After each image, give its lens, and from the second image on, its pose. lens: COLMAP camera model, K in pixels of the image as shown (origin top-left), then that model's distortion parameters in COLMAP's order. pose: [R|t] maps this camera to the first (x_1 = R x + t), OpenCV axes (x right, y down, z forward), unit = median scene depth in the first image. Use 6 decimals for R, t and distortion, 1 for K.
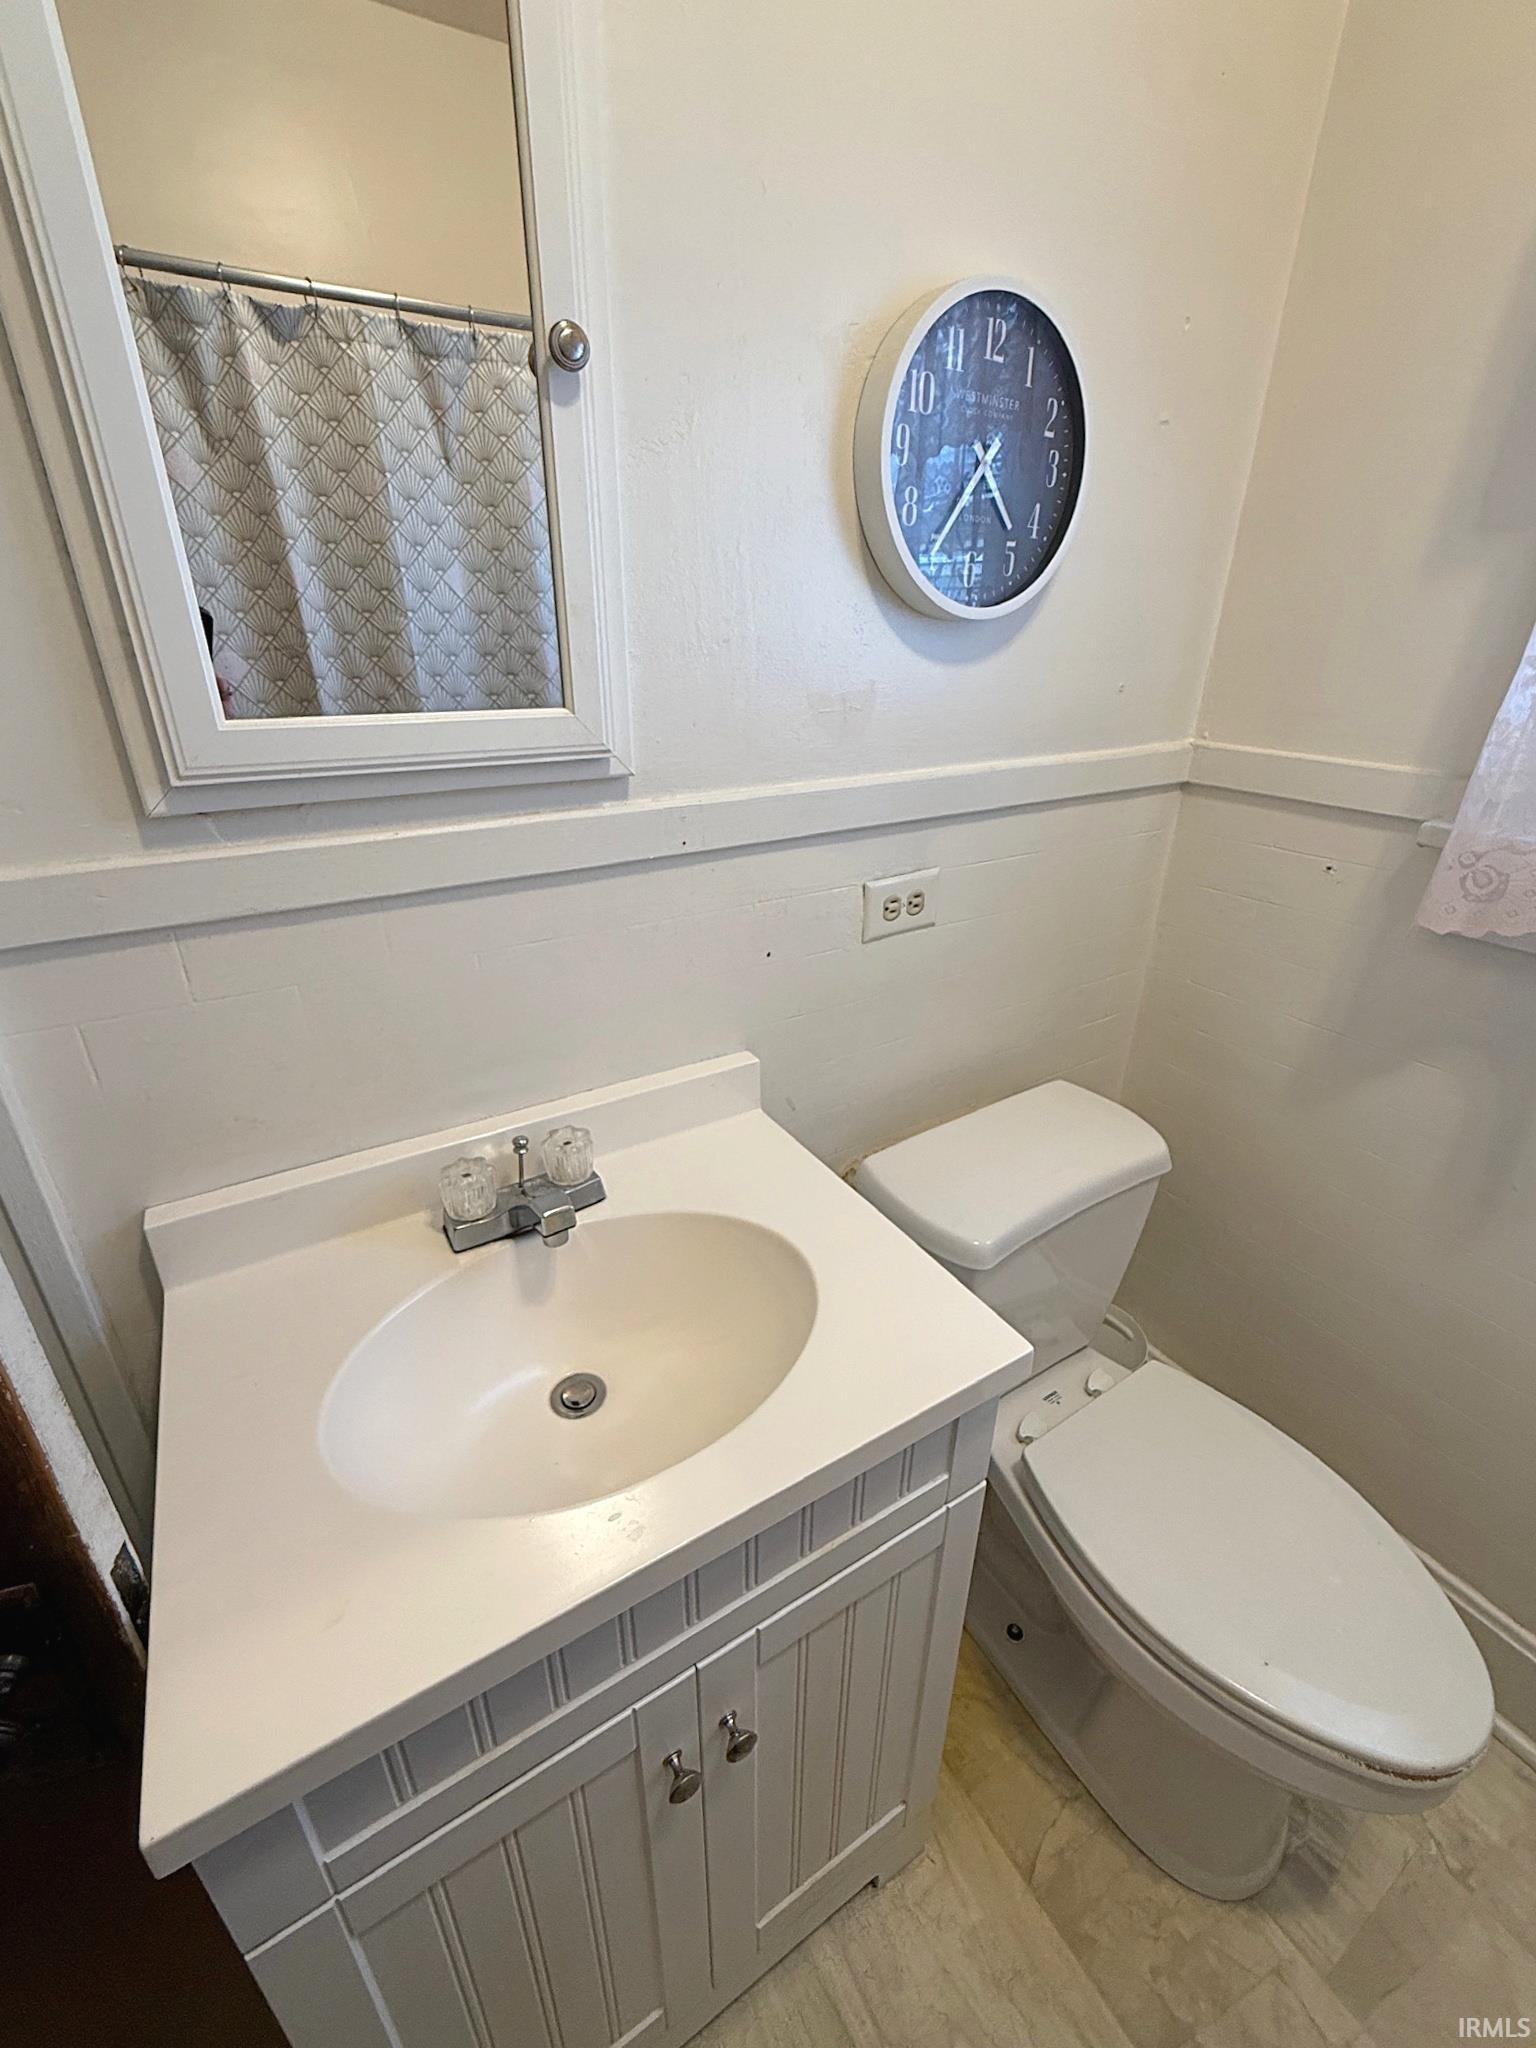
lens RADIAL K [[897.9, 0, 768.0], [0, 897.9, 1024.0], [0, 0, 1]] dist [0.001409, 0.000145]
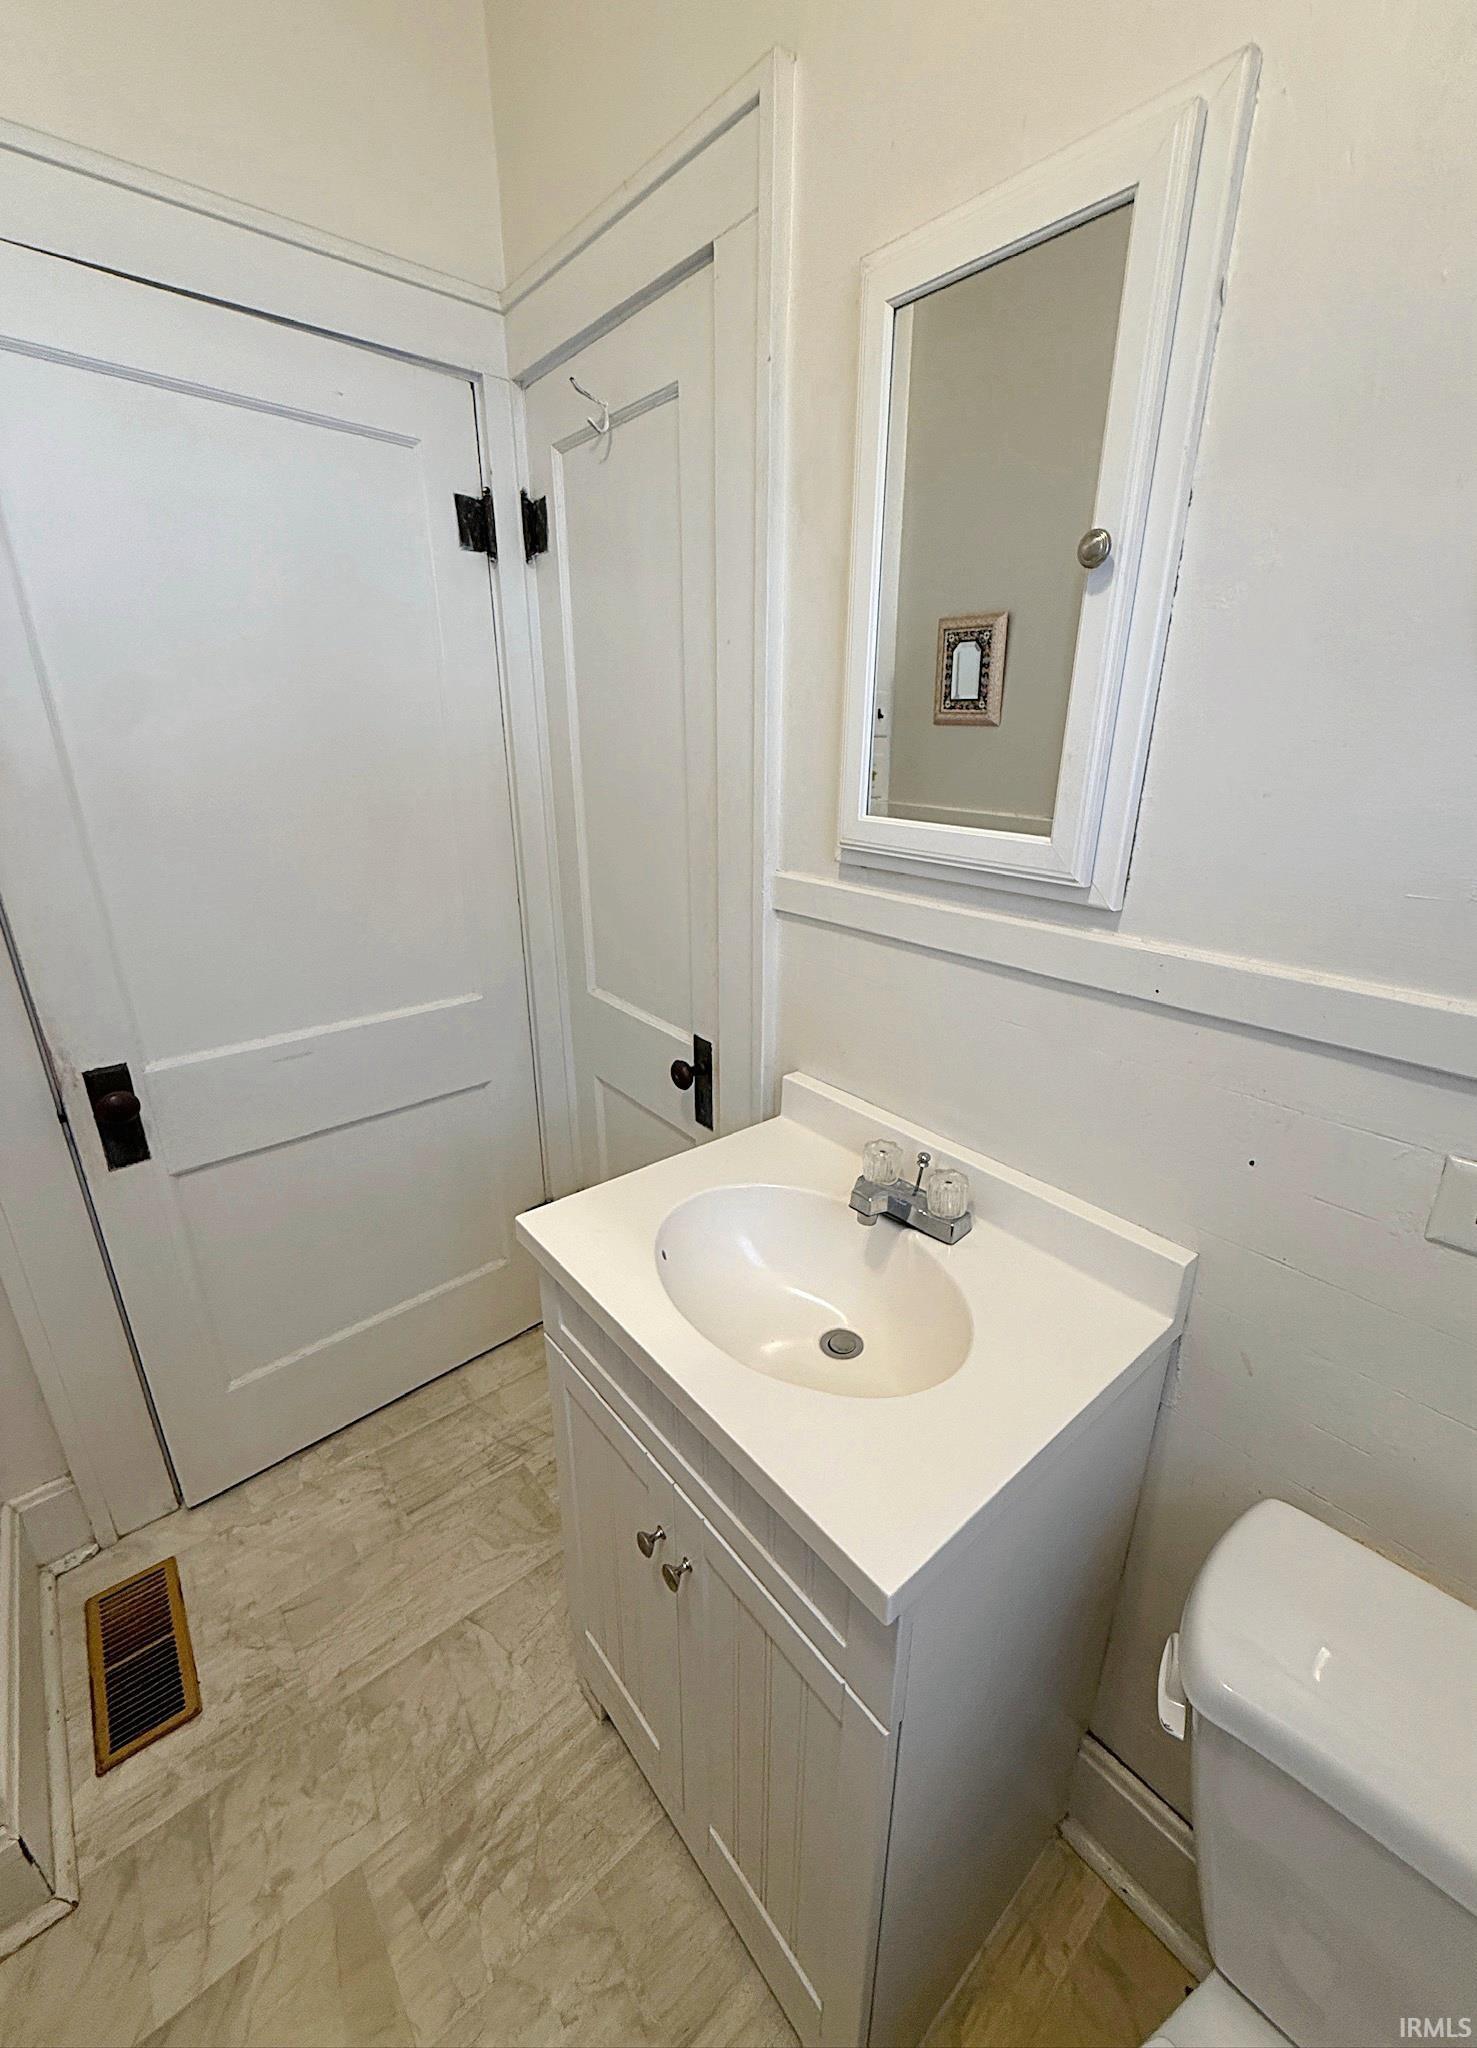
lens RADIAL K [[810.6, 0, 738.5], [0, 810.6, 1024.0], [0, 0, 1]] dist [-0.000169, -0.000110]
pose [[0.127007, 0.322762, -0.937920, 0.754616], [-0.433361, 0.868613, 0.240229, -0.206139], [0.892226, 0.375947, 0.250192, 0.438639]]
